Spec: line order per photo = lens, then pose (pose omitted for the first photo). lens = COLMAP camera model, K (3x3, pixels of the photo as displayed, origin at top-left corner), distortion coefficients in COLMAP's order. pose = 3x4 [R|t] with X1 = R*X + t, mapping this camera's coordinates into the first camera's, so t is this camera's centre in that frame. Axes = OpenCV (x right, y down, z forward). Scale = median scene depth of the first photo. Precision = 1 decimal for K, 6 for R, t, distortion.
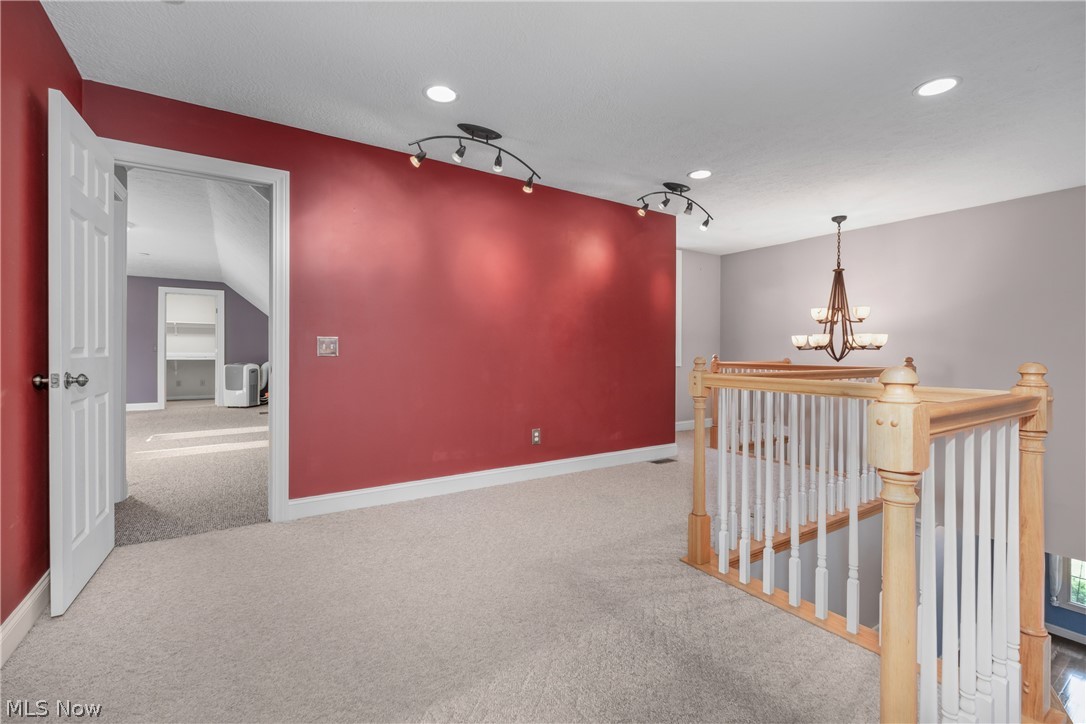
lens RADIAL K [[483.9, 0, 541.2], [0, 483.9, 354.0], [0, 0, 1]] dist [-0.005276, -0.002571]
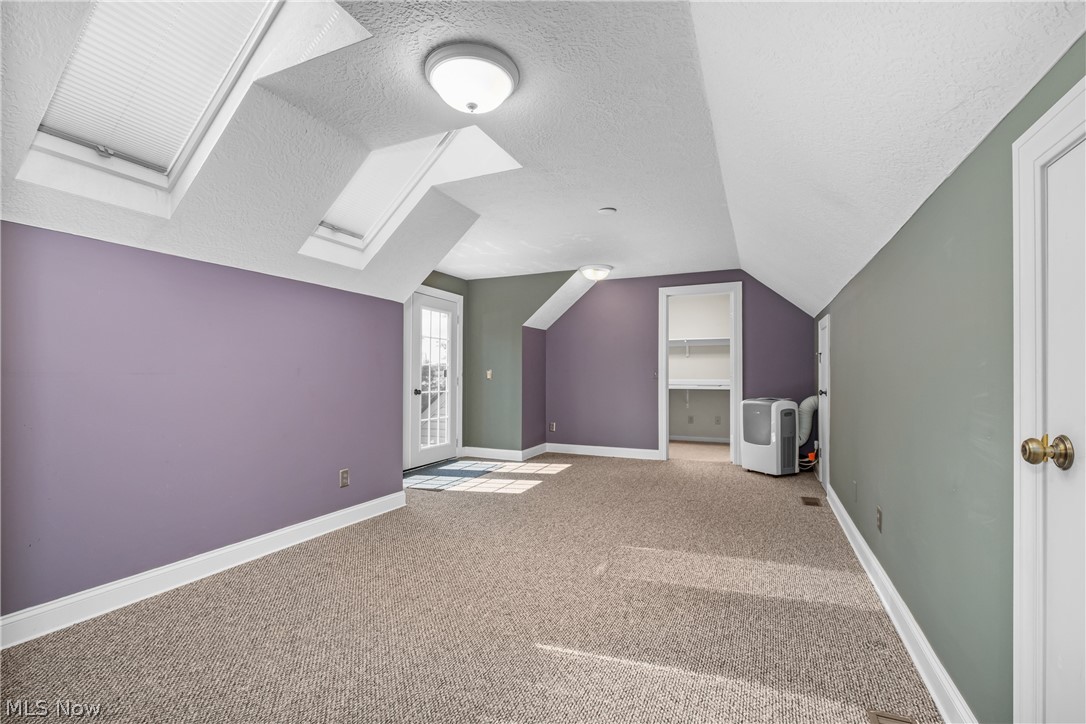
lens RADIAL K [[483.9, 0, 548.1], [0, 483.9, 368.1], [0, 0, 1]] dist [-0.005276, -0.002571]
pose [[0.556523, -0.016547, -0.830667, -0.280988], [-0.001396, 0.999782, -0.020852, -0.004711], [0.830831, 0.012764, 0.556378, 0.450336]]
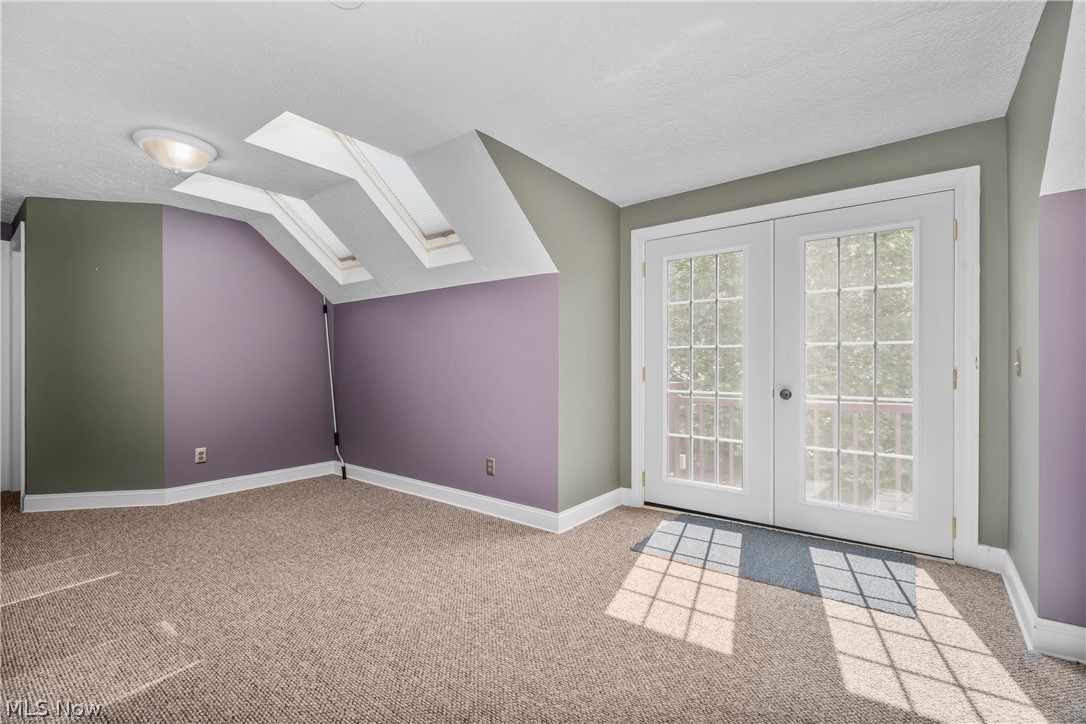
lens RADIAL K [[483.9, 0, 552.7], [0, 483.9, 358.3], [0, 0, 1]] dist [-0.005276, -0.002571]
pose [[-0.938441, -0.004531, -0.345410, -0.571766], [-0.002308, 0.999974, -0.006847, -0.009015], [0.345432, -0.005629, -0.938427, 0.867301]]
